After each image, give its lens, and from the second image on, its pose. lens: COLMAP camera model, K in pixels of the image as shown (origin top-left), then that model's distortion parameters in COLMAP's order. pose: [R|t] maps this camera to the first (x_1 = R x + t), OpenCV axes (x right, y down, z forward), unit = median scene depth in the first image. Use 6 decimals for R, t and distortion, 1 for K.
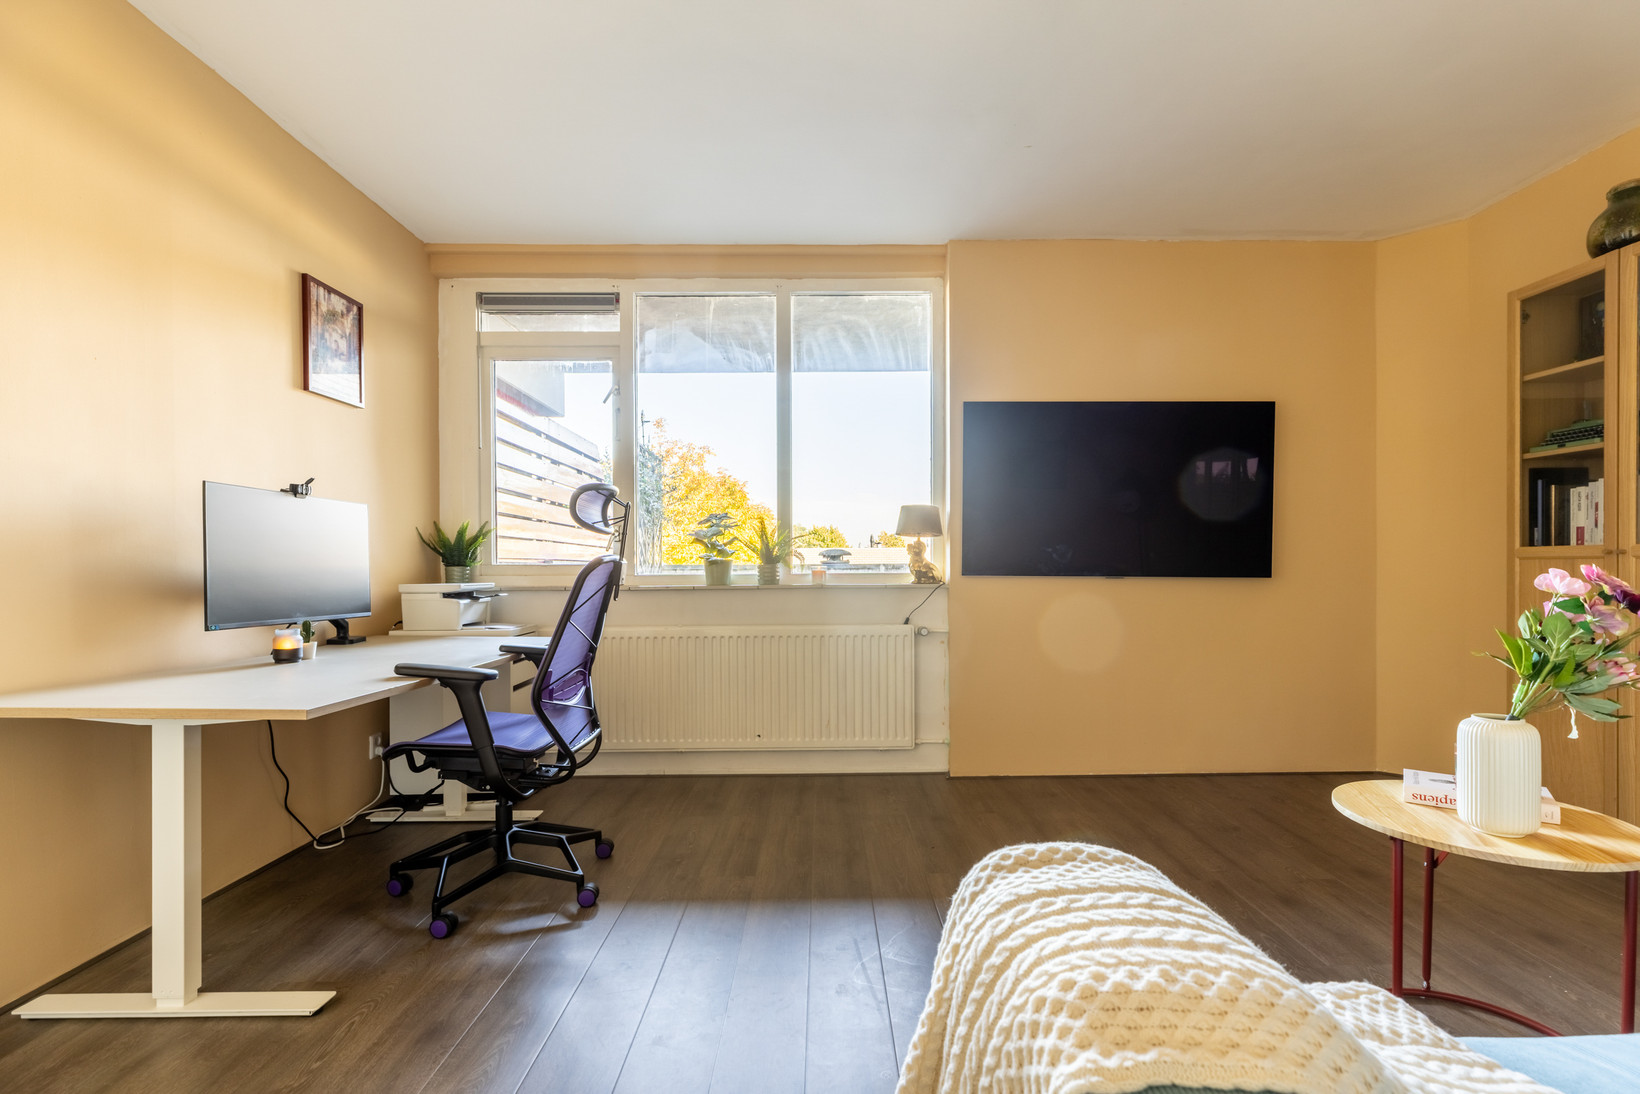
lens RADIAL K [[743.2, 0, 831.3], [0, 743.2, 579.7], [0, 0, 1]] dist [-0.000903, 0.000013]
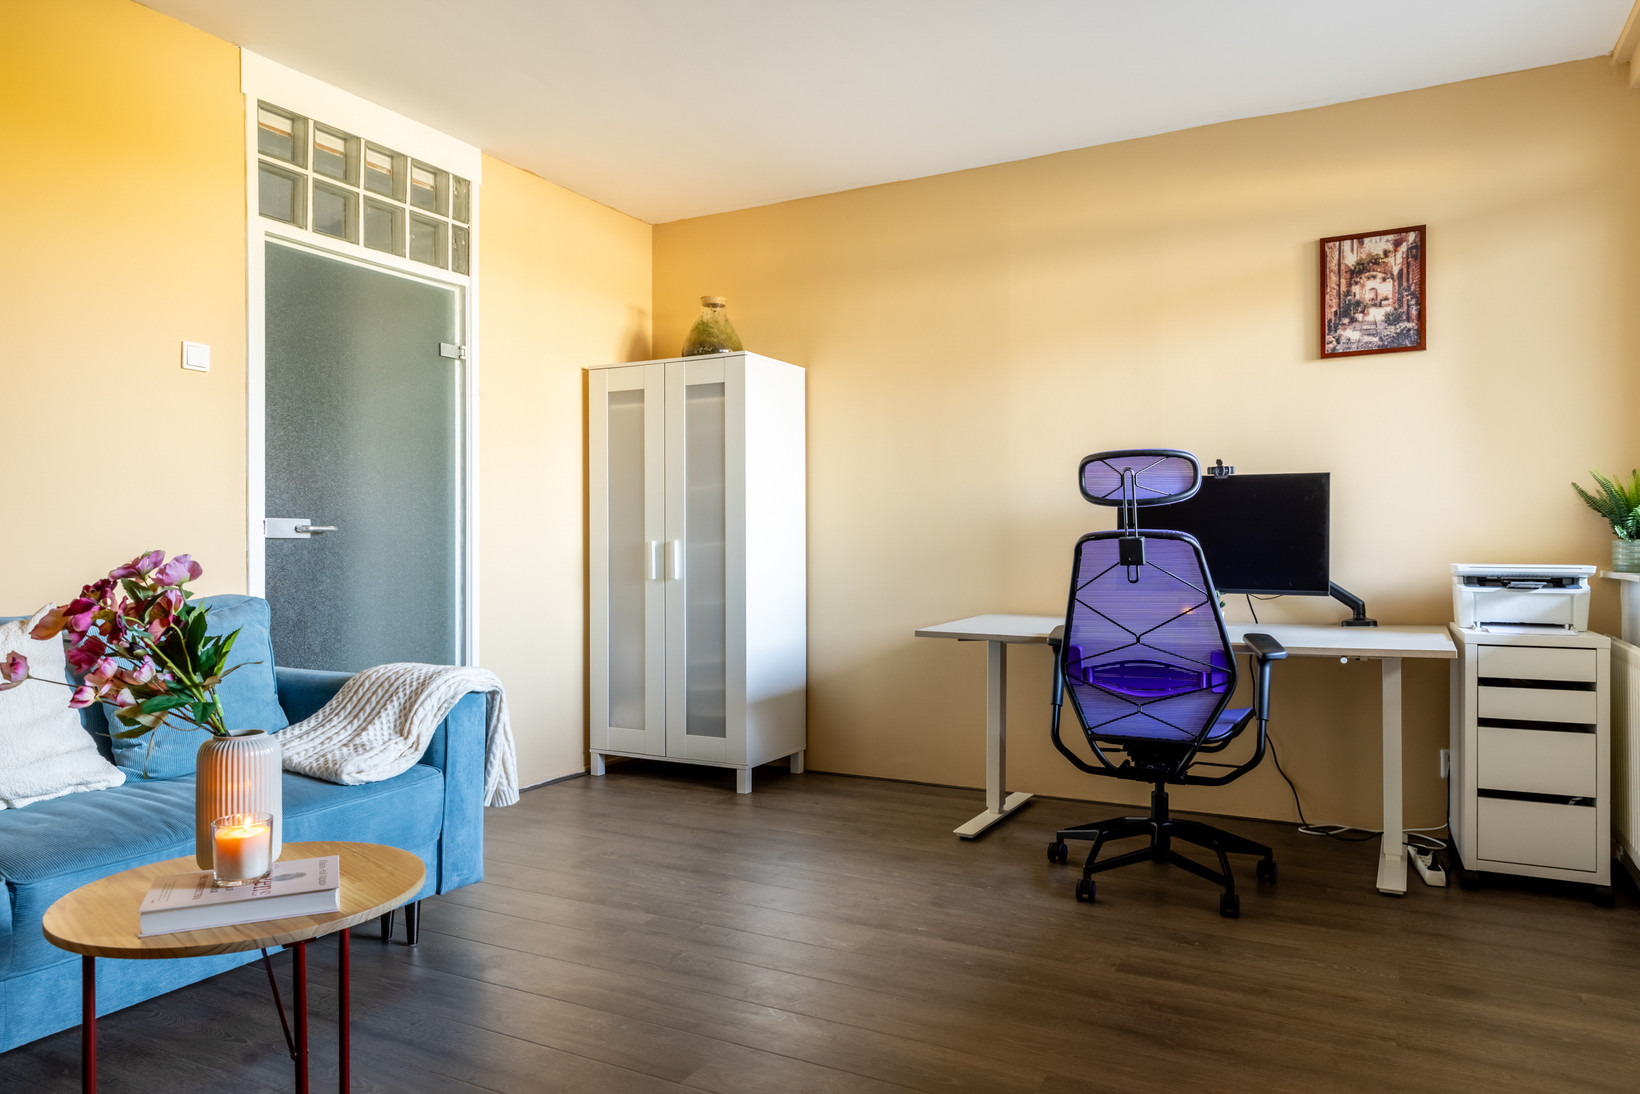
lens RADIAL K [[1091.5, 0, 820.0], [0, 1091.5, 547.0], [0, 0, 1]] dist [0.000752, 0.000426]
pose [[-0.485224, 0.006075, -0.874369, 0.736393], [-0.010052, 0.999871, 0.012525, -0.017834], [0.874332, 0.014867, -0.485100, 0.964594]]
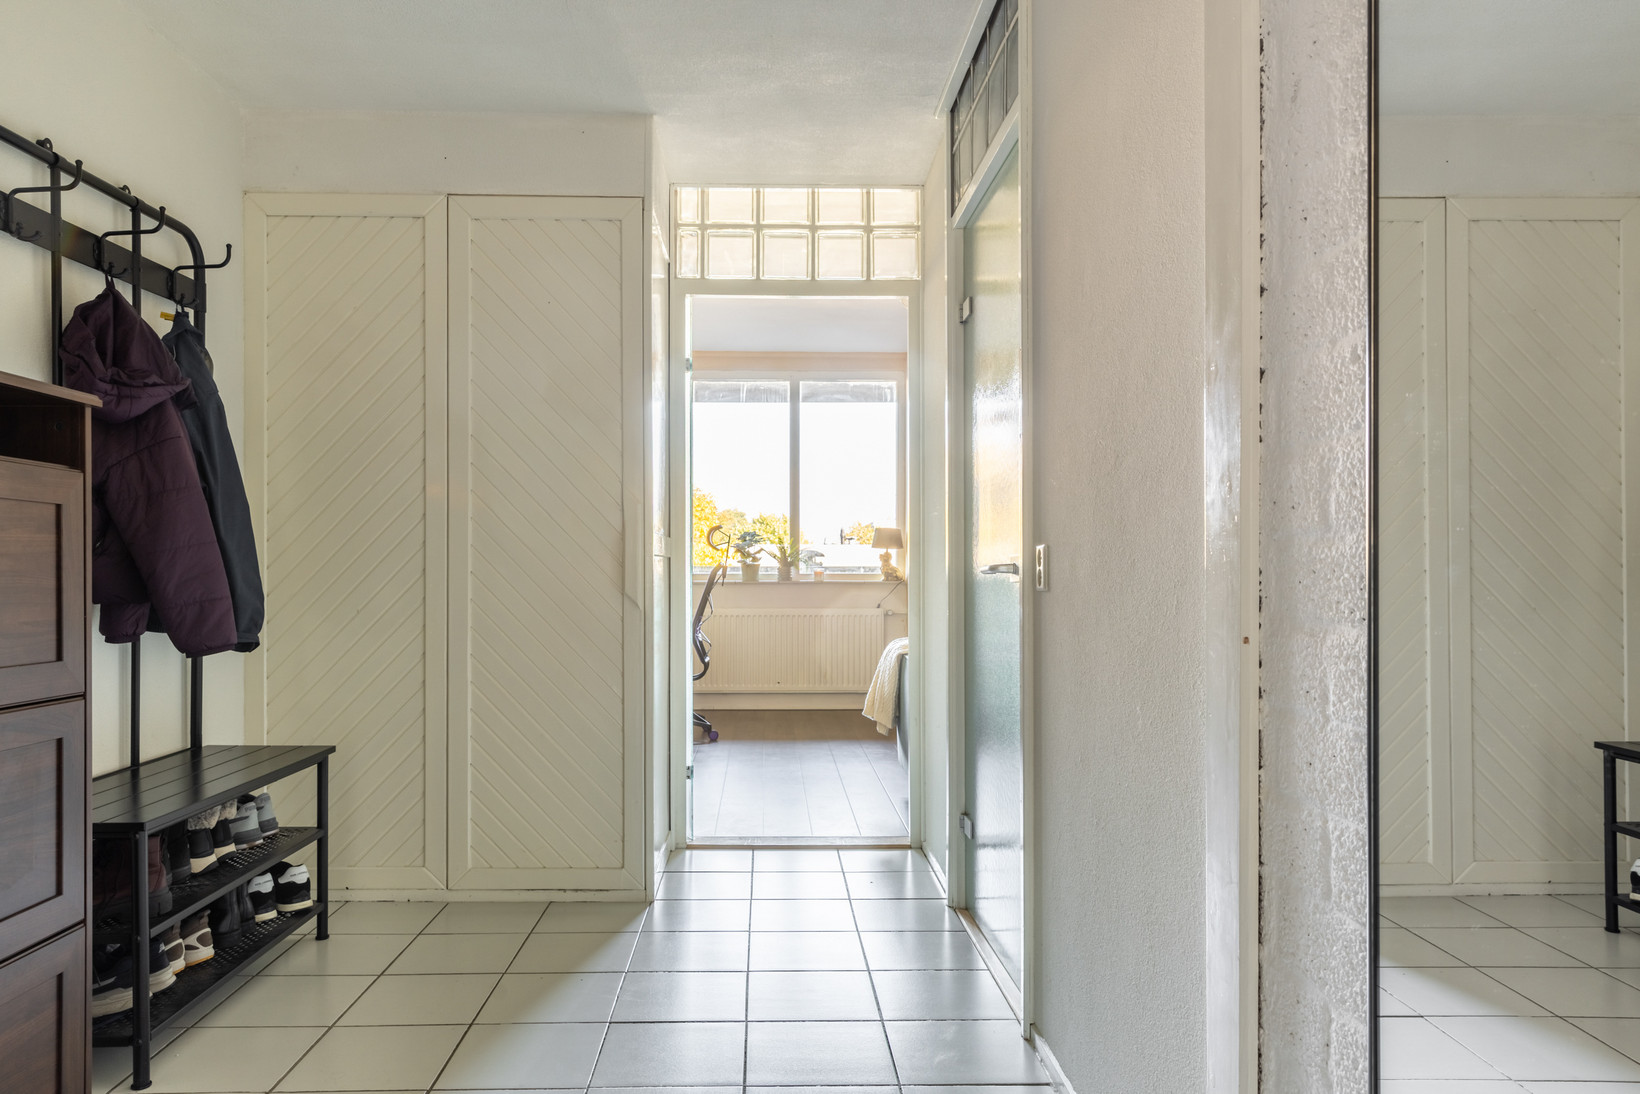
lens RADIAL K [[1091.5, 0, 820.0], [0, 1091.5, 547.0], [0, 0, 1]] dist [0.000752, 0.000426]
pose [[0.999262, 0.009229, 0.037279, -0.104611], [-0.007819, 0.999254, -0.037816, 0.022783], [-0.037600, 0.037496, 0.998589, -1.262389]]
